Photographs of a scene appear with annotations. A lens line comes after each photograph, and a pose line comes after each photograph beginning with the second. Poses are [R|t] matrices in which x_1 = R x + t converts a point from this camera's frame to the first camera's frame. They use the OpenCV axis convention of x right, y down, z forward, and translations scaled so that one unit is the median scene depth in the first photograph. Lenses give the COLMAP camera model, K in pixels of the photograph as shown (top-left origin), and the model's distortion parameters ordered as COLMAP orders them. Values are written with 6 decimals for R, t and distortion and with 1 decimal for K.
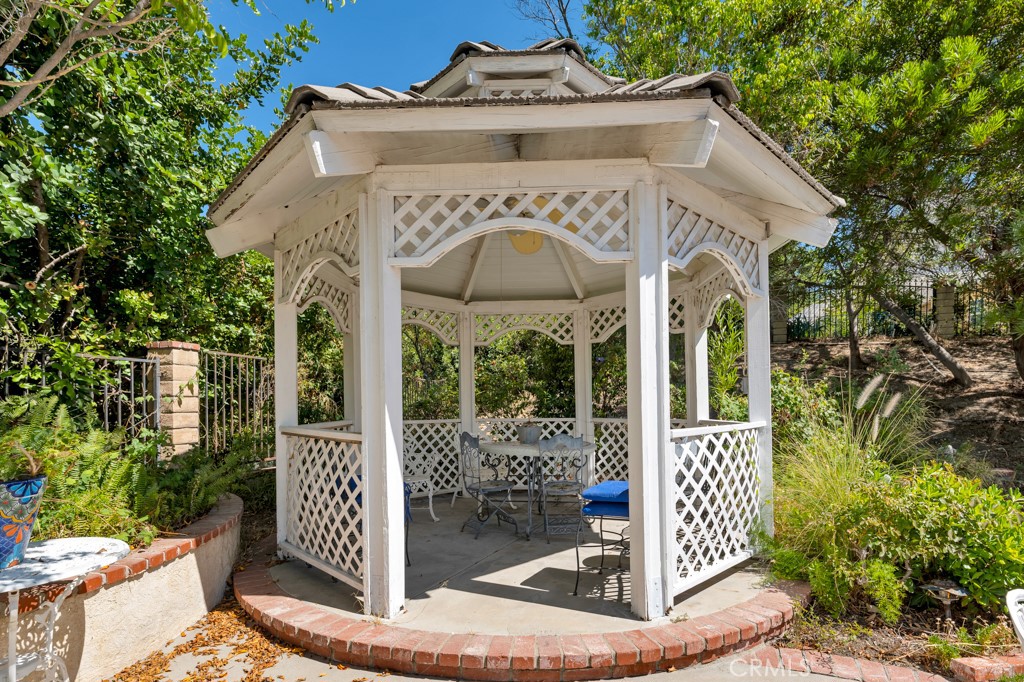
lens RADIAL K [[509.5, 0, 512.5], [0, 509.5, 411.2], [0, 0, 1]] dist [0.001249, 0.000116]
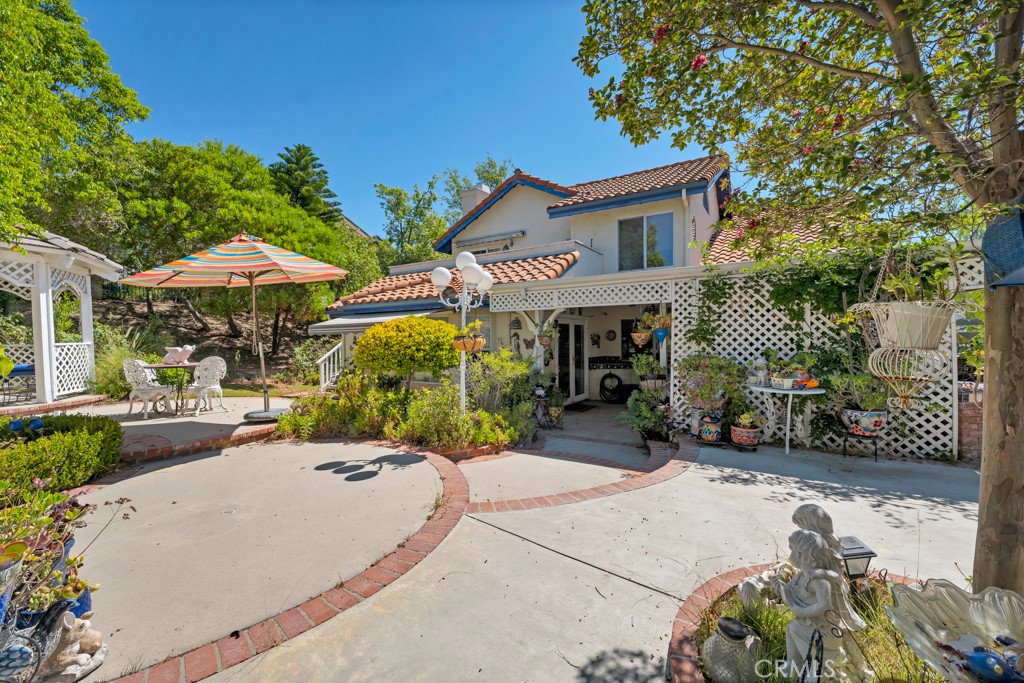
lens RADIAL K [[428.1, 0, 516.4], [0, 428.1, 351.2], [0, 0, 1]] dist [-0.000491, 0.000194]
pose [[0.309376, -0.014793, 0.950825, -0.761504], [0.012264, 0.999858, 0.011566, 0.053170], [-0.950861, 0.008083, 0.309514, -1.461670]]
